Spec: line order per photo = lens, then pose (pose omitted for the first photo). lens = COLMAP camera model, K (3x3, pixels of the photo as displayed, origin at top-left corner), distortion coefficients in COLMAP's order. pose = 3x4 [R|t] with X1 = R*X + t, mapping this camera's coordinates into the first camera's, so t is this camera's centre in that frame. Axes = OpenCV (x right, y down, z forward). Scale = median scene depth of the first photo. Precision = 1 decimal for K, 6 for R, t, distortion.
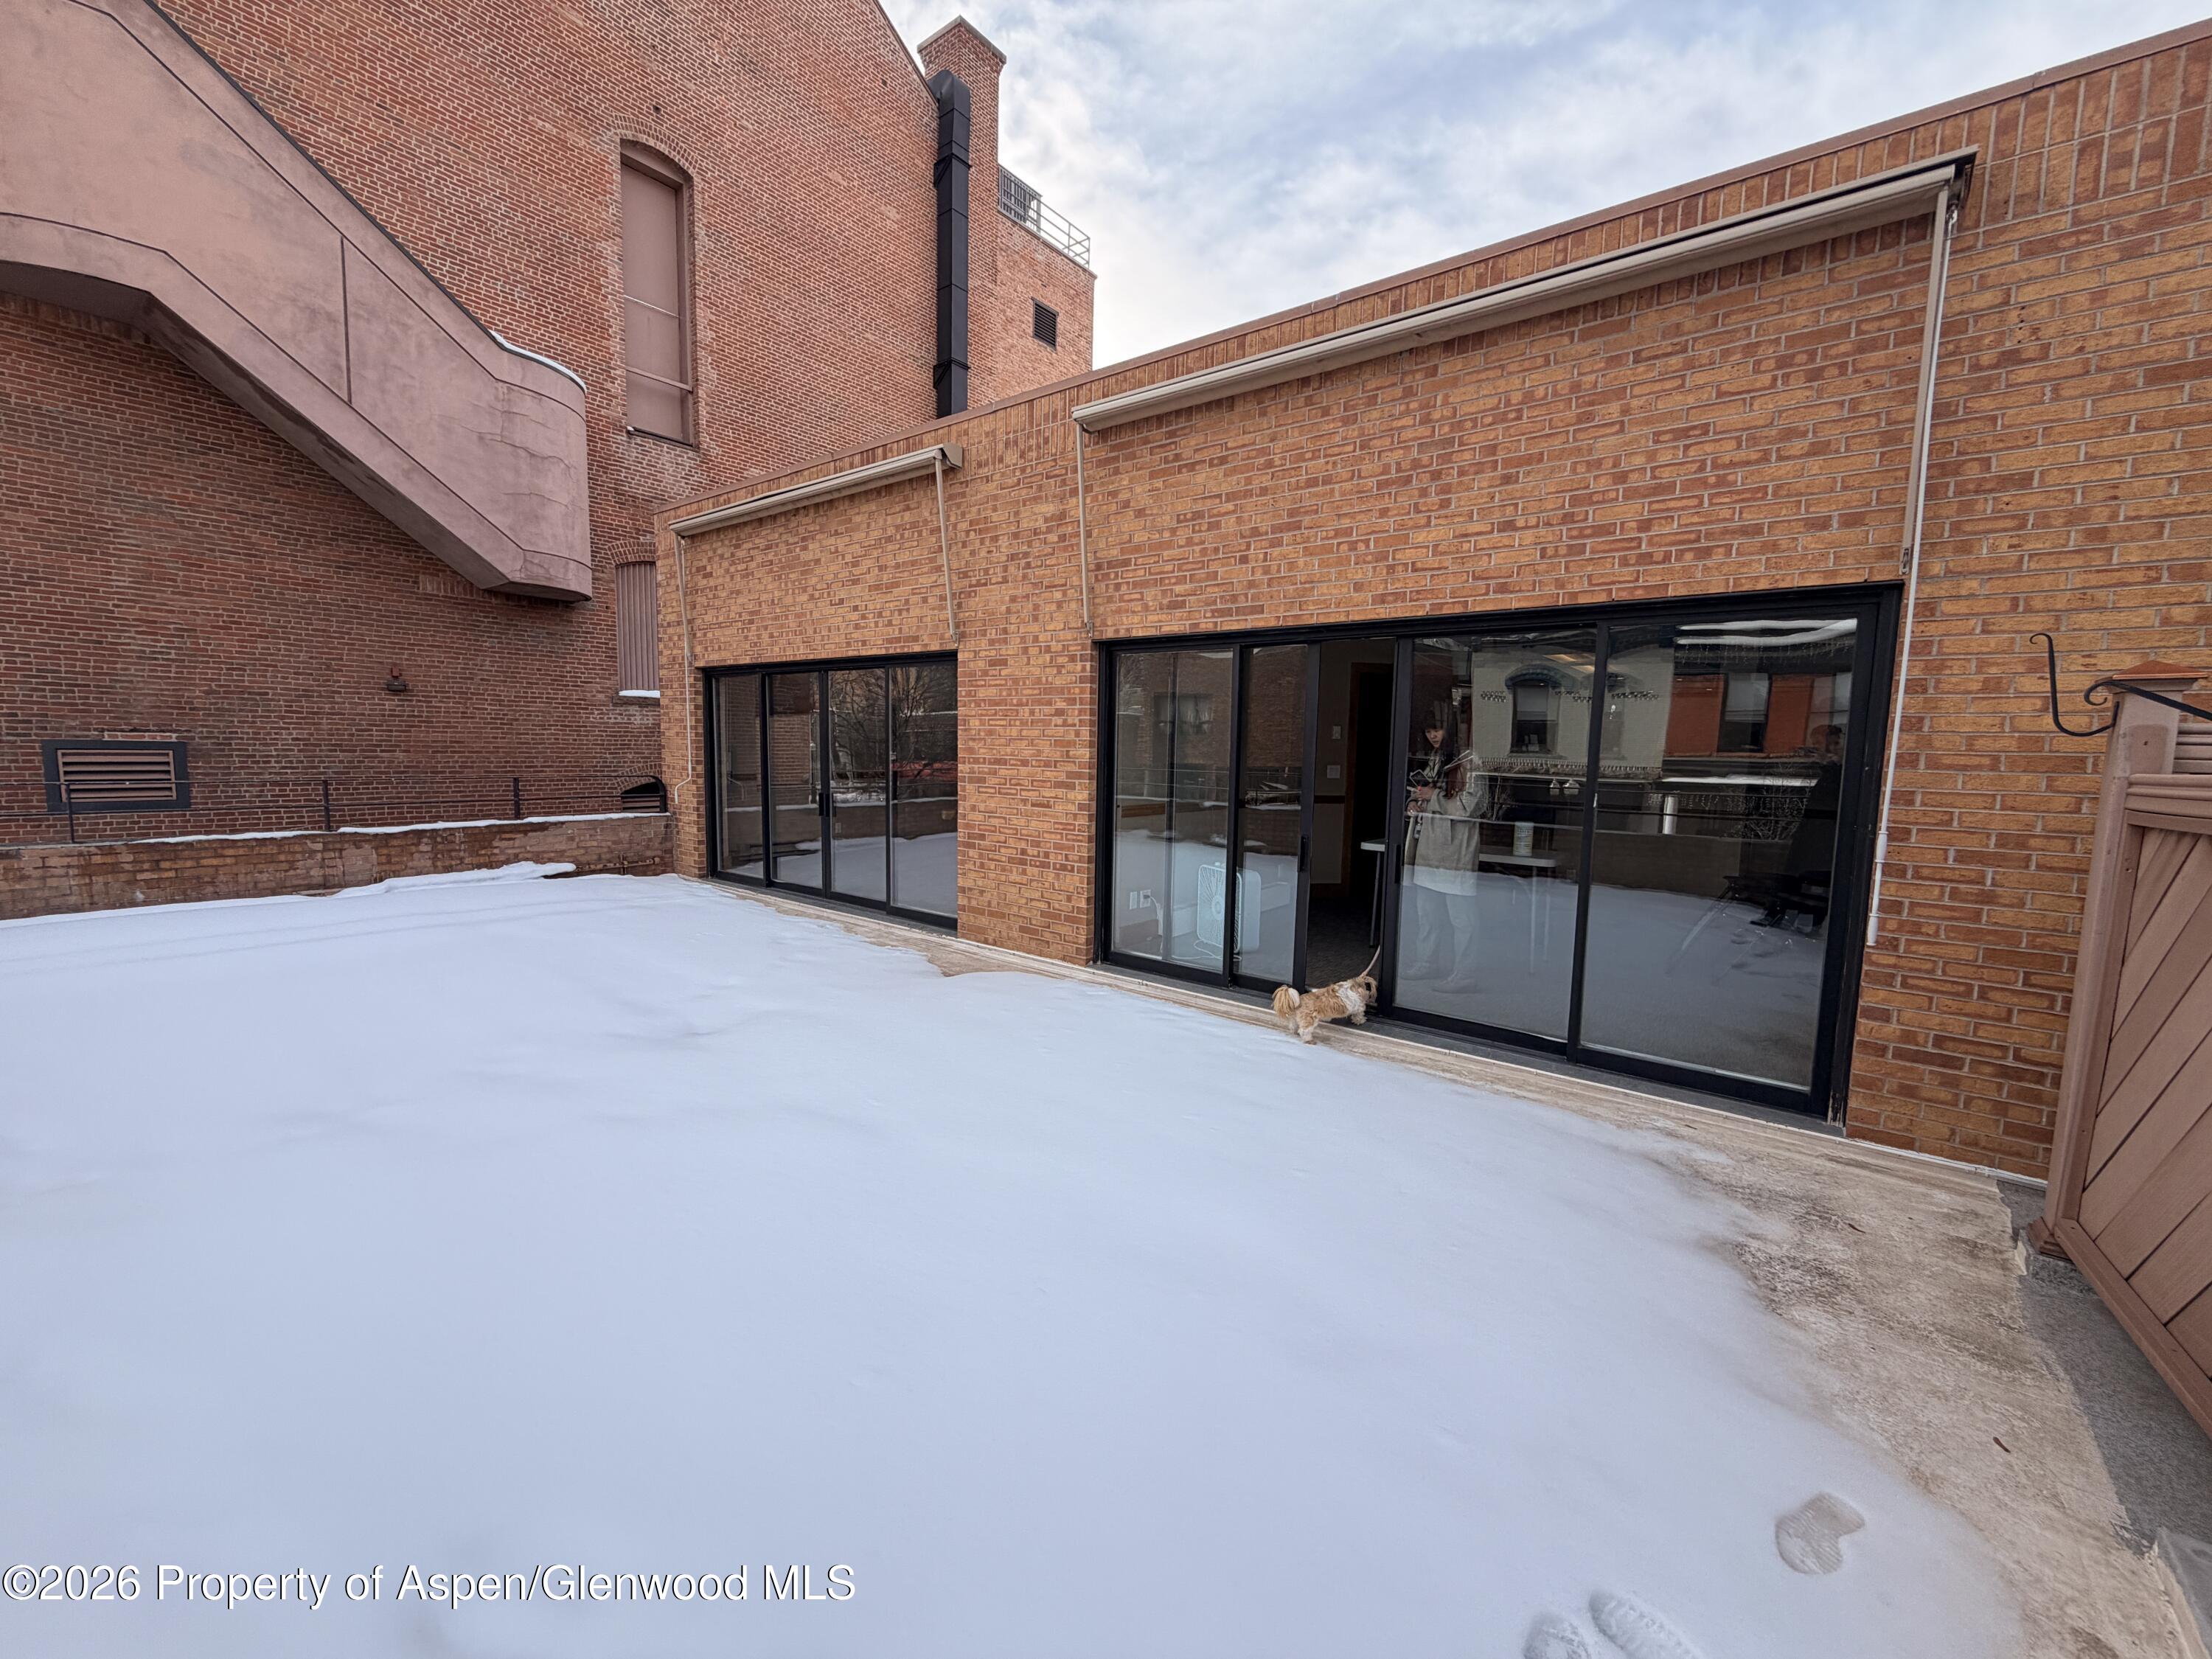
lens RADIAL K [[879.3, 0, 1098.3], [0, 879.3, 831.9], [0, 0, 1]] dist [0.000099, -0.000236]
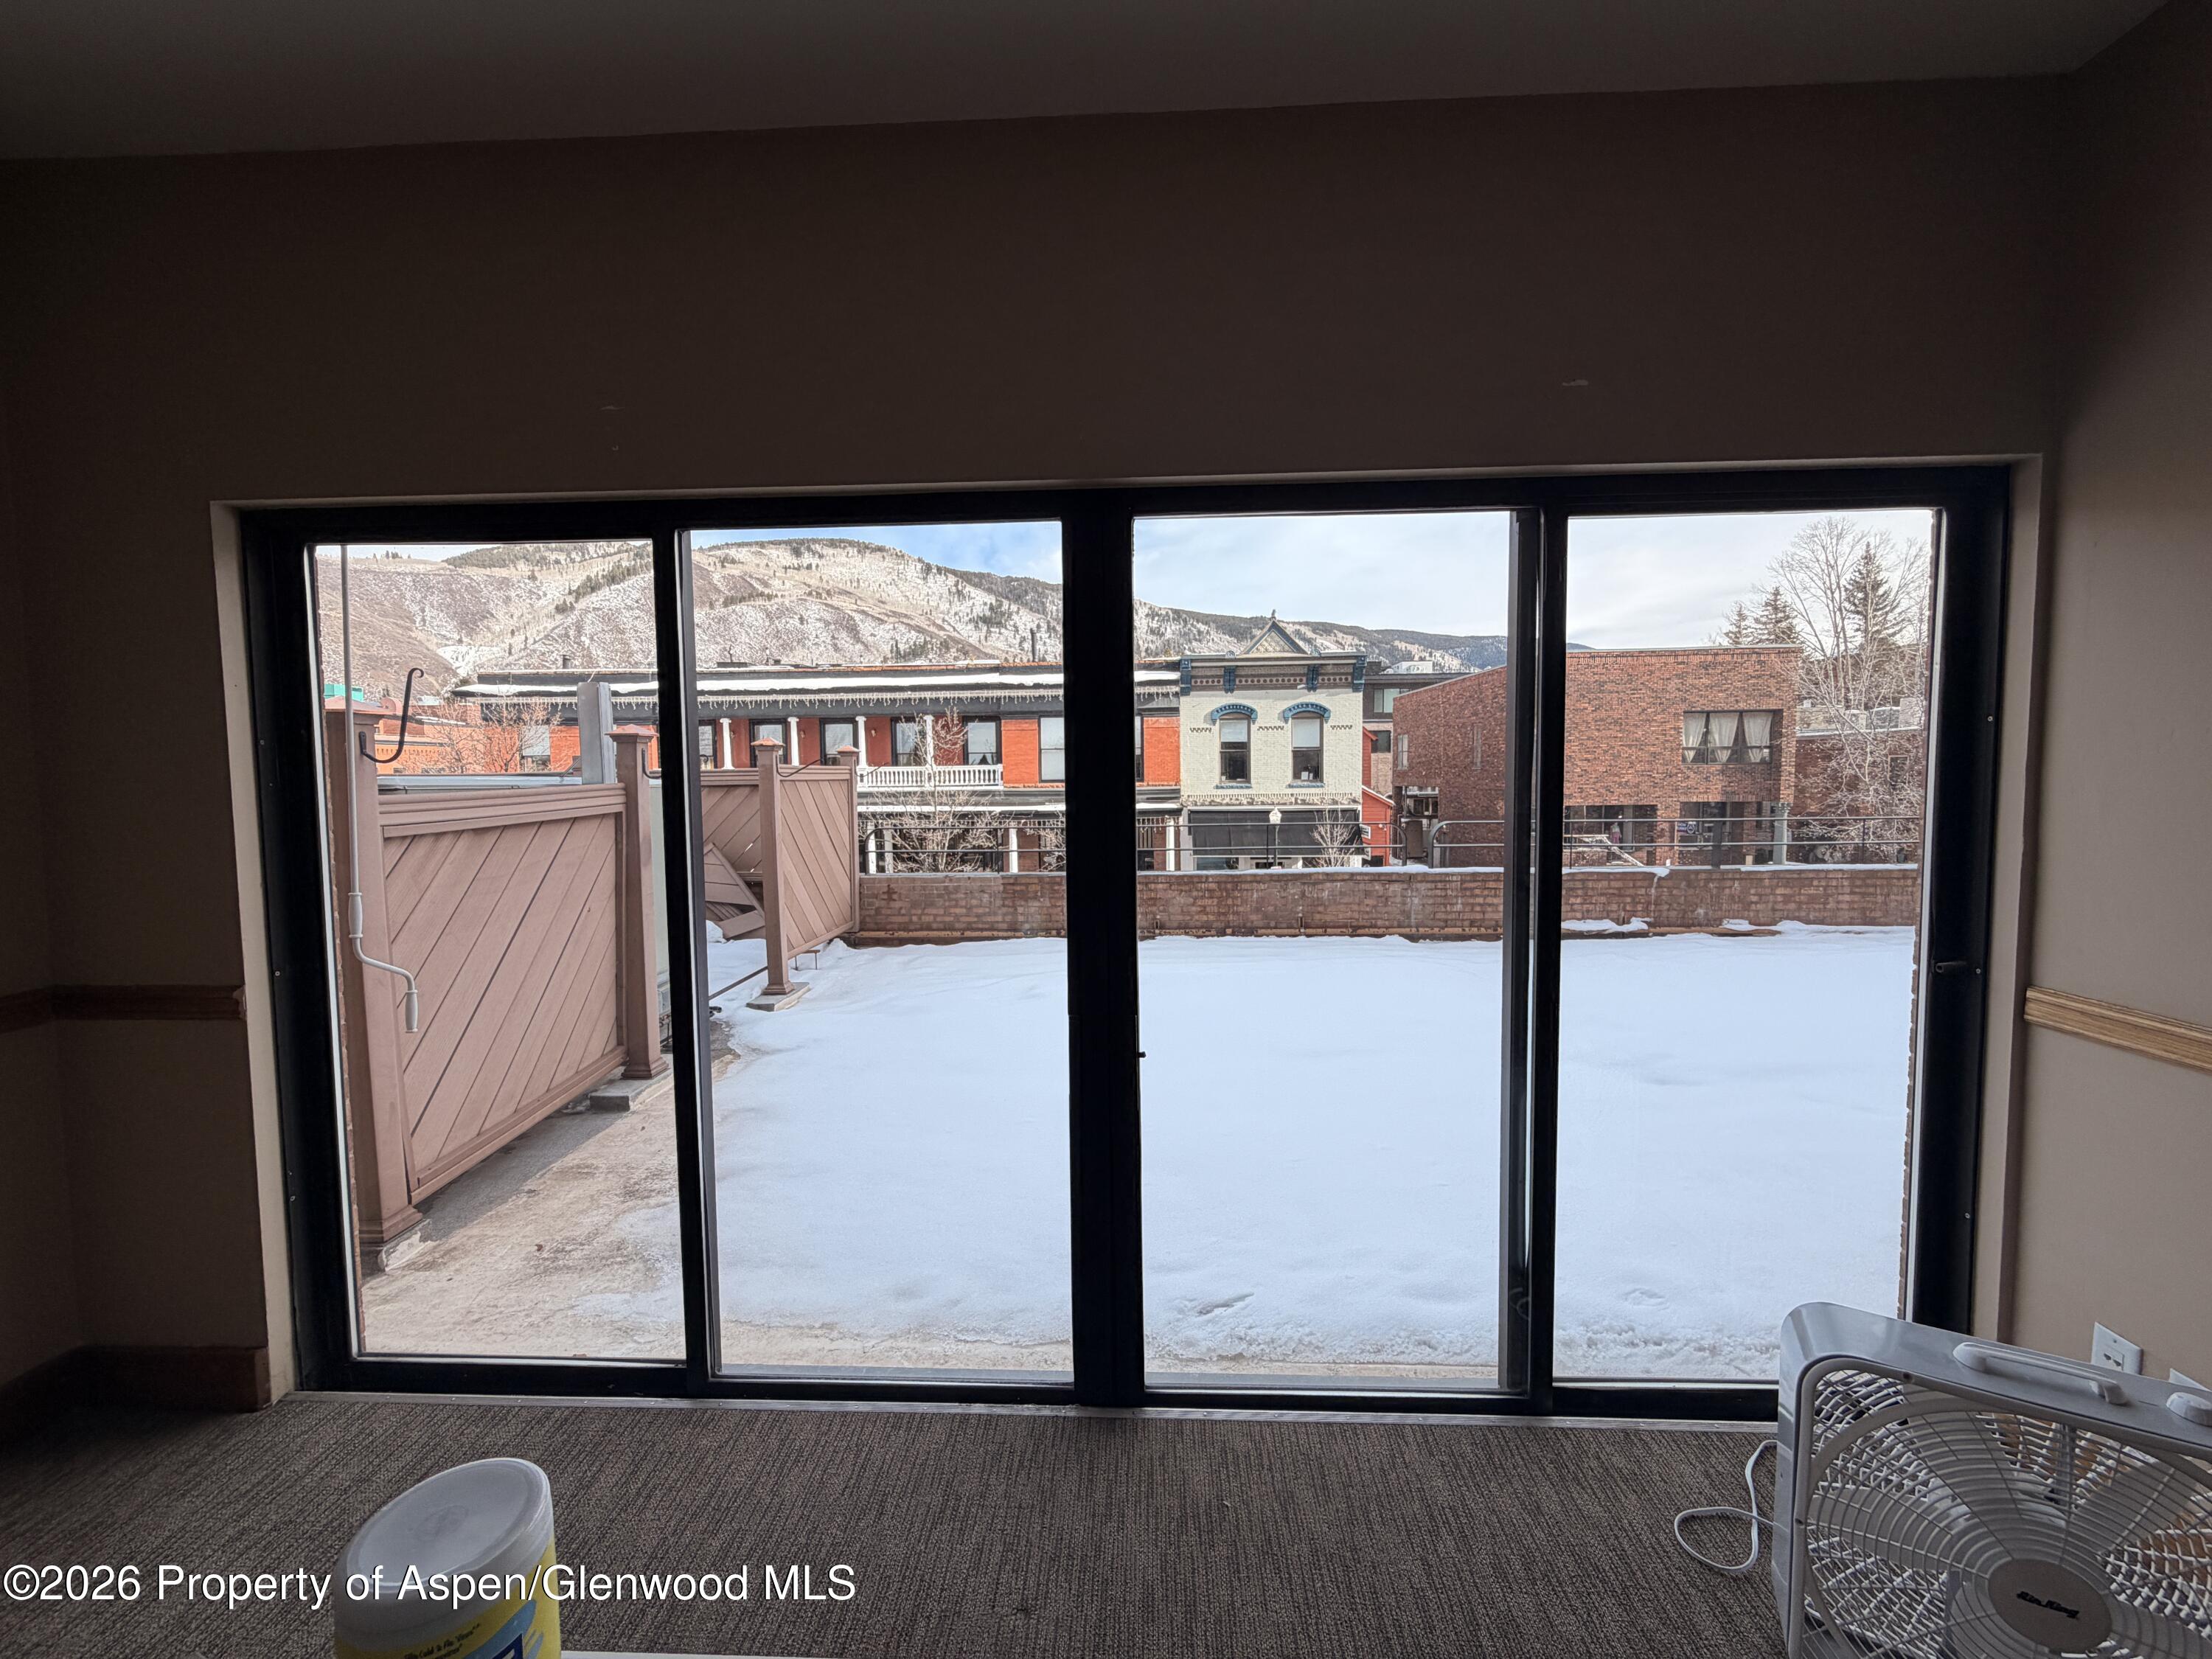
lens RADIAL K [[879.3, 0, 1098.5], [0, 879.3, 831.6], [0, 0, 1]] dist [0.000099, -0.000236]
pose [[-0.809806, 0.026122, -0.586116, 0.346809], [-0.065018, 0.988859, 0.133902, -0.075634], [0.583084, 0.146543, -0.799086, 0.796161]]
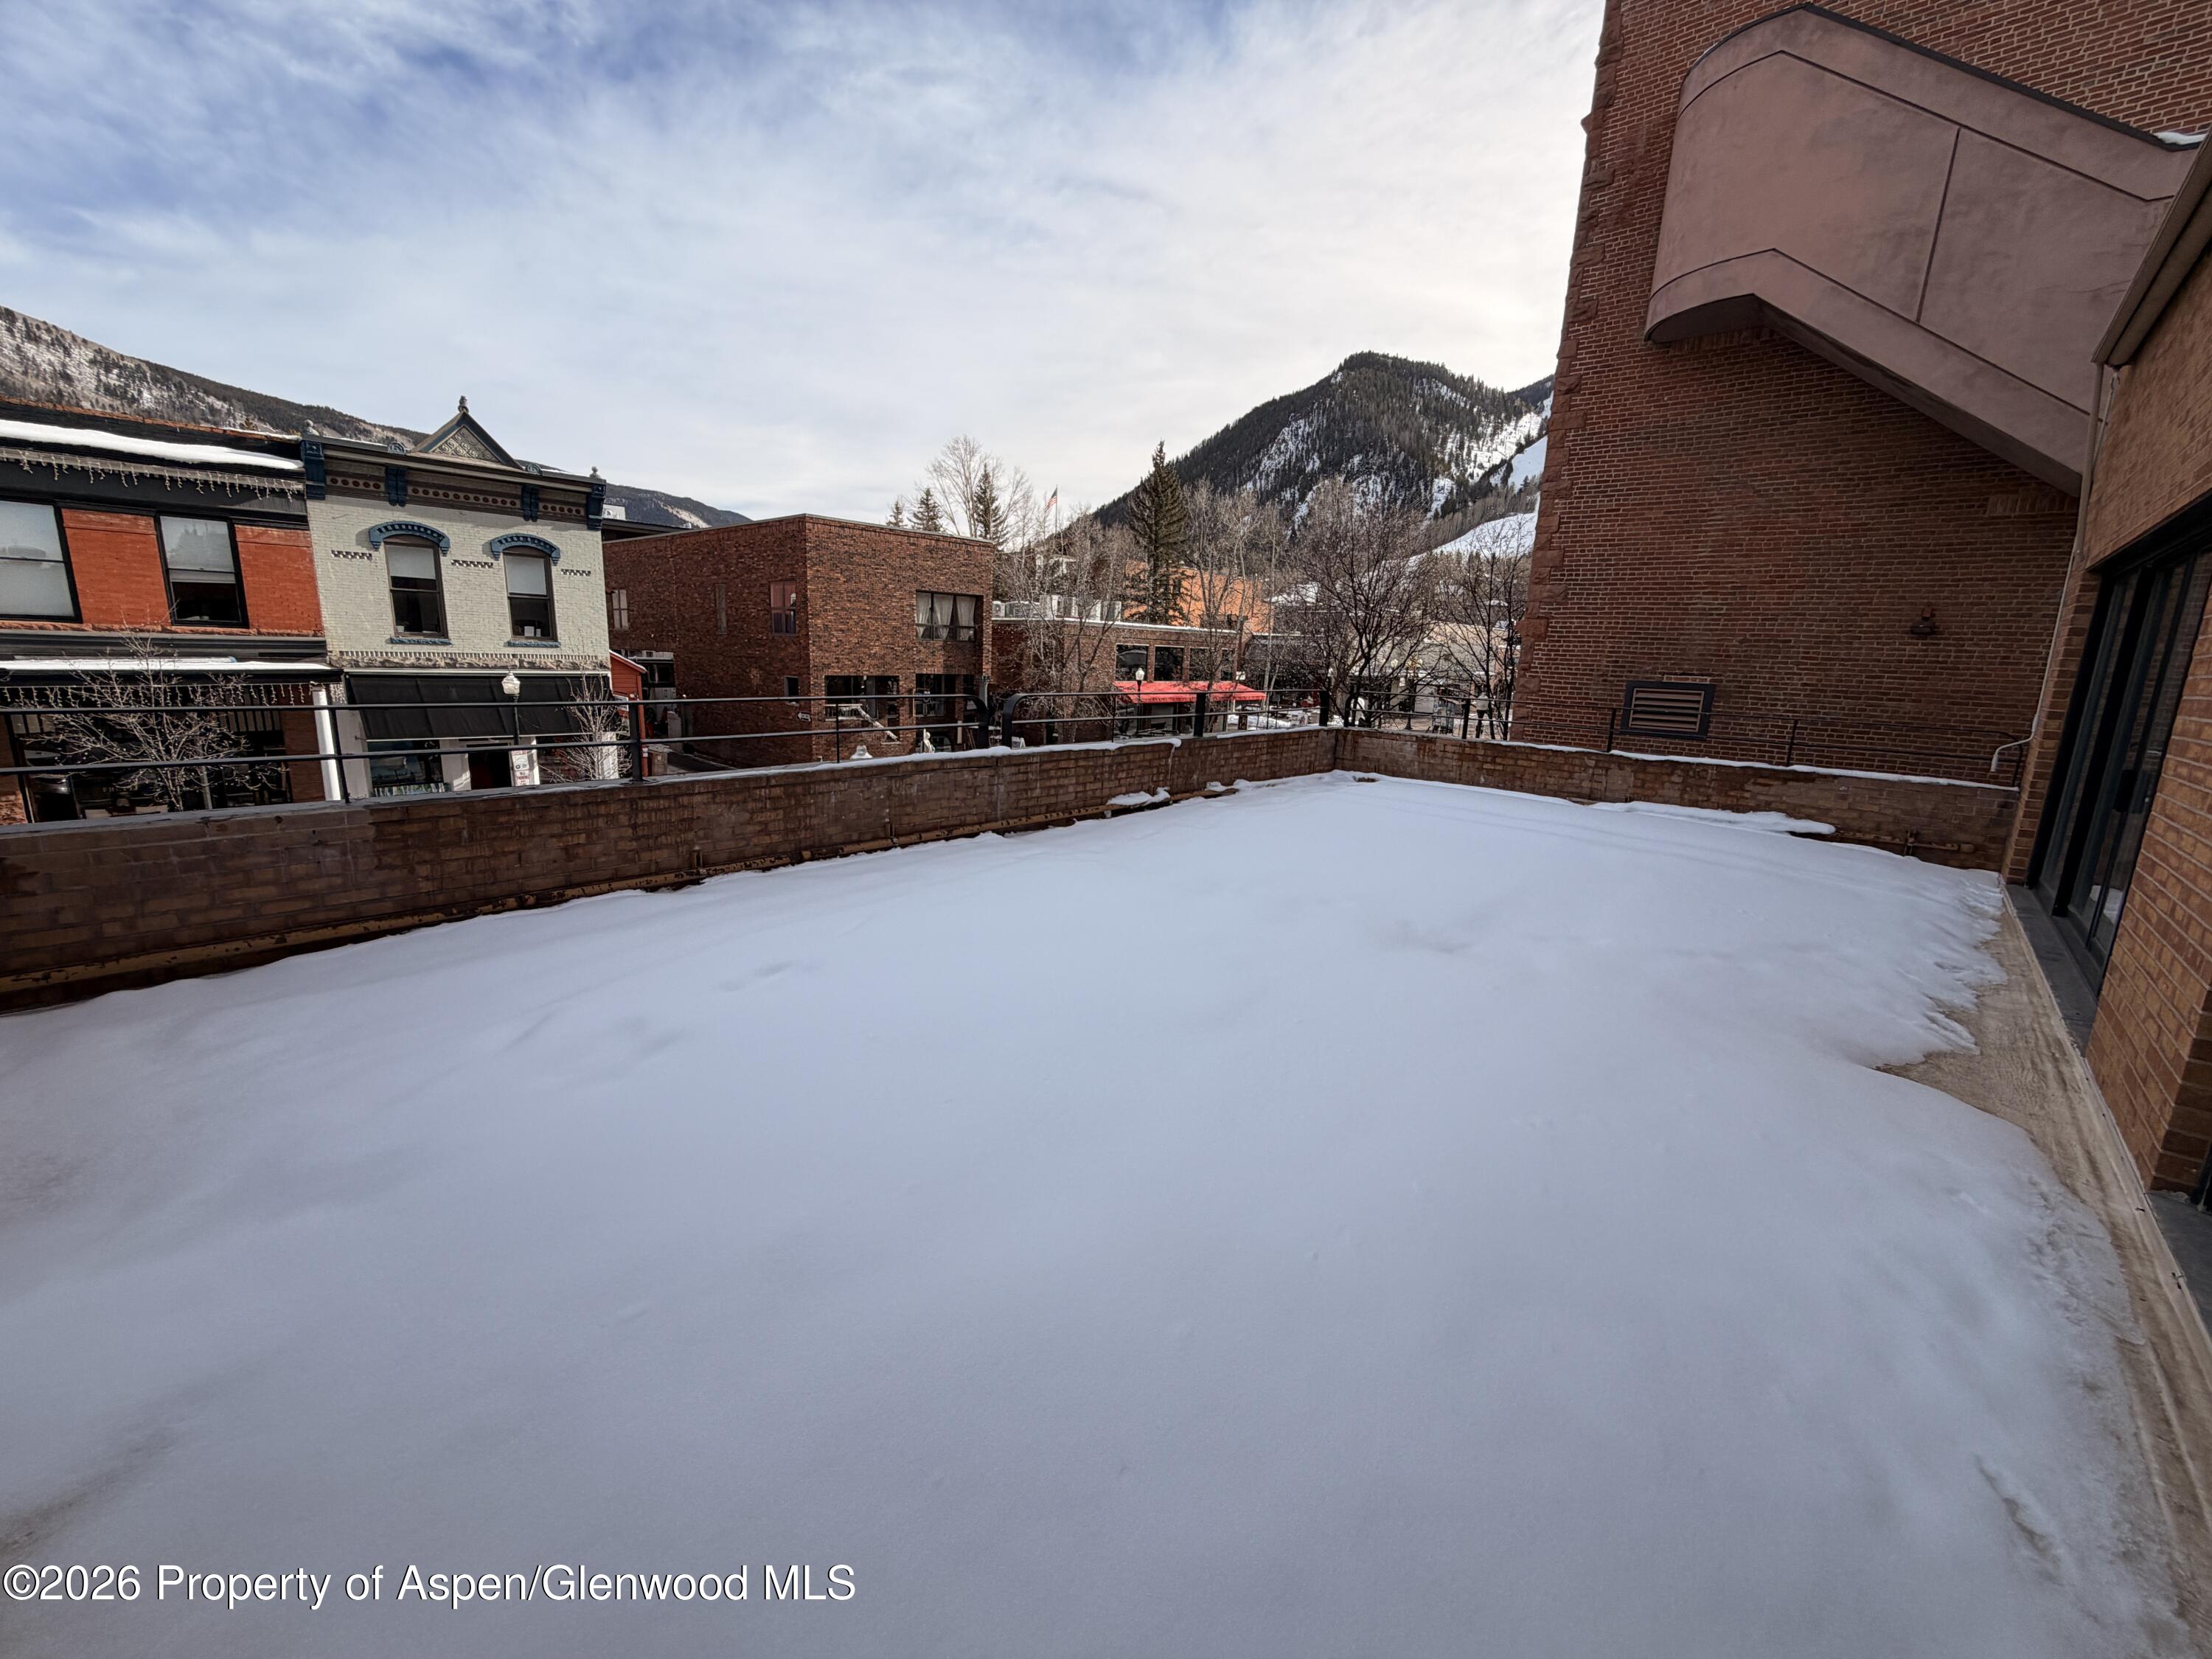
lens RADIAL K [[879.3, 0, 1099.6], [0, 879.3, 830.5], [0, 0, 1]] dist [0.000099, -0.000236]
pose [[-0.068561, 0.175092, -0.982162, 0.305102], [-0.138198, 0.973320, 0.183163, -0.018320], [0.988029, 0.148291, -0.042535, 0.366996]]
